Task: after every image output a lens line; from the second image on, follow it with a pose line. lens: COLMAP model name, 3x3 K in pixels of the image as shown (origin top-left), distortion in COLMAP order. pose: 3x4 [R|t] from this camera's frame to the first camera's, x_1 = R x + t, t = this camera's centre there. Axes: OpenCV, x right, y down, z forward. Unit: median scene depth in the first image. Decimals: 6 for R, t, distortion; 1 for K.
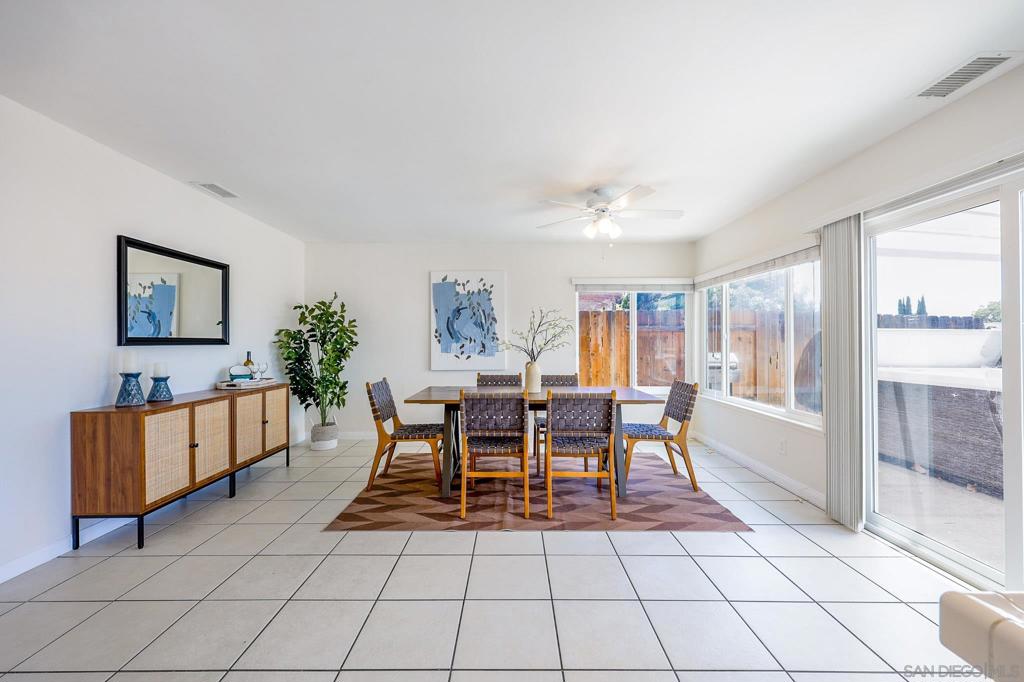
lens RADIAL K [[413.1, 0, 512.0], [0, 413.1, 341.0], [0, 0, 1]] dist [-0.000596, -0.000082]
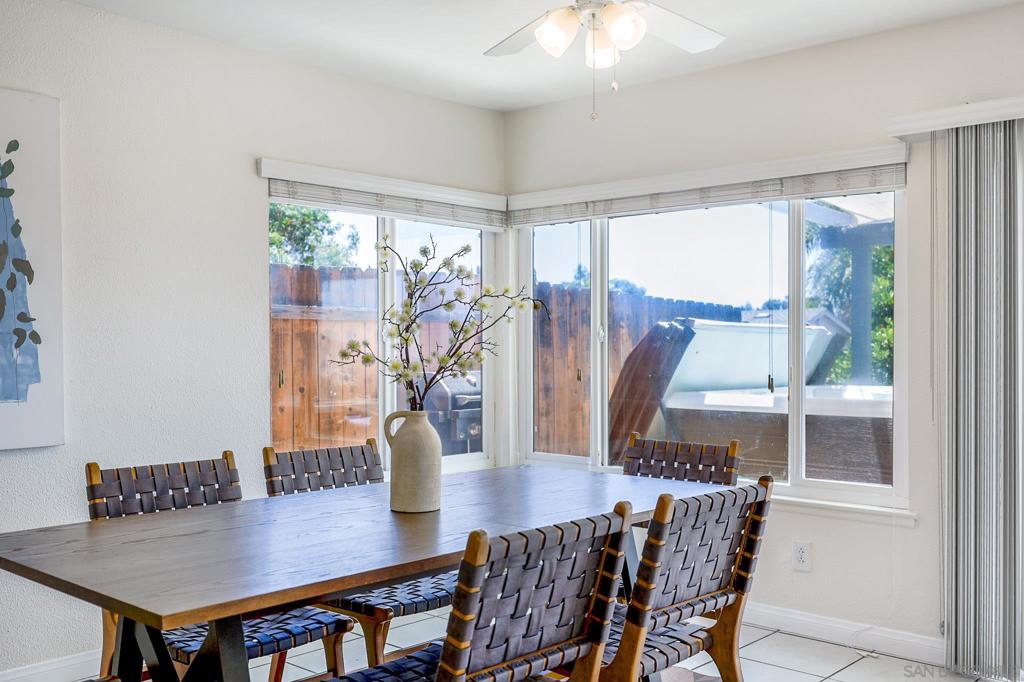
lens RADIAL K [[991.2, 0, 509.6], [0, 991.2, 357.2], [0, 0, 1]] dist [-0.003029, -0.001490]
pose [[0.672432, -0.009741, 0.740095, -0.424092], [0.000452, 0.999919, 0.012750, 0.000066], [-0.740159, -0.008239, 0.672381, 0.416484]]
